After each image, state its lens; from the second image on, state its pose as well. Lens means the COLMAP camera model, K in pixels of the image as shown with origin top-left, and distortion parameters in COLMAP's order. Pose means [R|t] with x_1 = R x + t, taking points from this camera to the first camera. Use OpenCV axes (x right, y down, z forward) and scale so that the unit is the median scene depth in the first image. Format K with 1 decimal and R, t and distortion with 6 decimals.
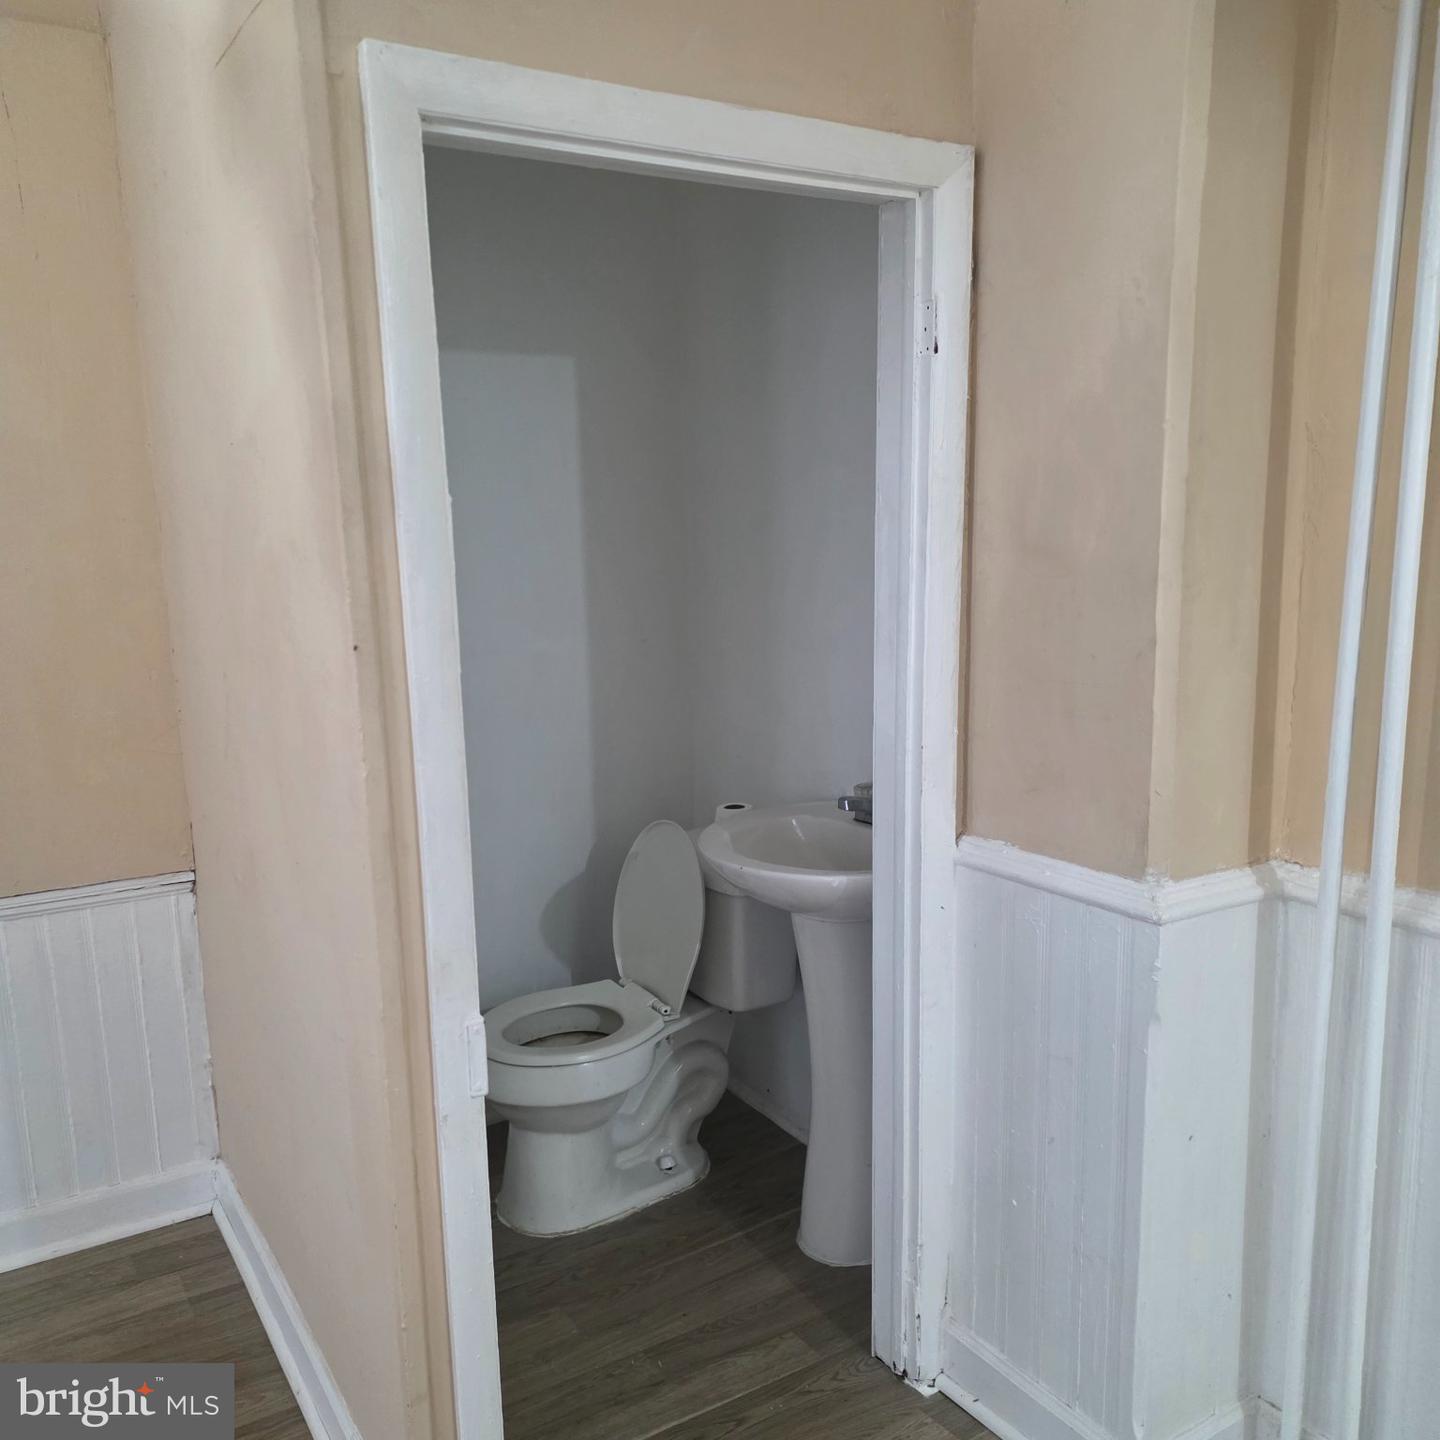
lens RADIAL K [[1261.4, 0, 717.5], [0, 1261.4, 749.4], [0, 0, 1]] dist [0.053425, -0.005131]
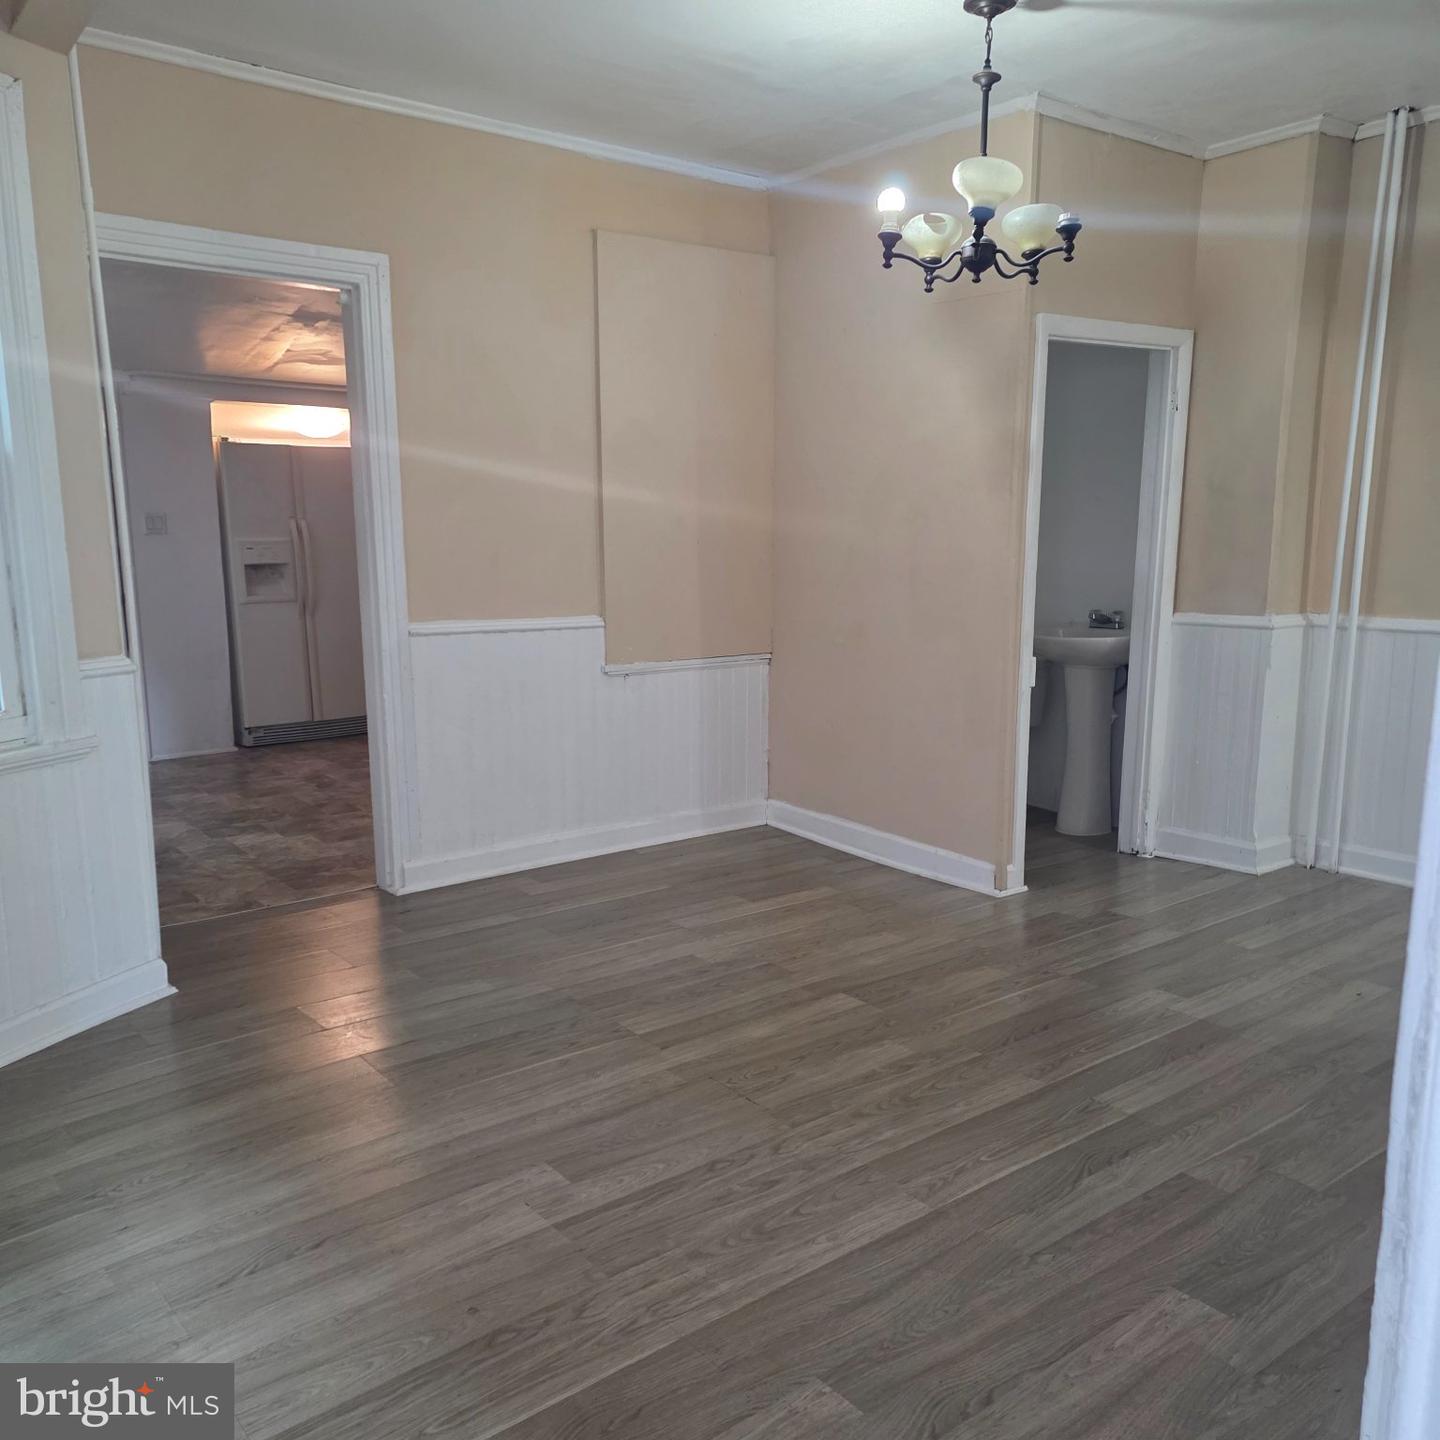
lens RADIAL K [[1273.7, 0, 720.9], [0, 1273.7, 744.2], [0, 0, 1]] dist [0.208869, -0.261601]
pose [[0.994720, 0.000742, 0.102625, -0.966171], [-0.000565, 0.999998, -0.001754, 0.340316], [-0.102626, 0.001687, 0.994719, -1.442067]]
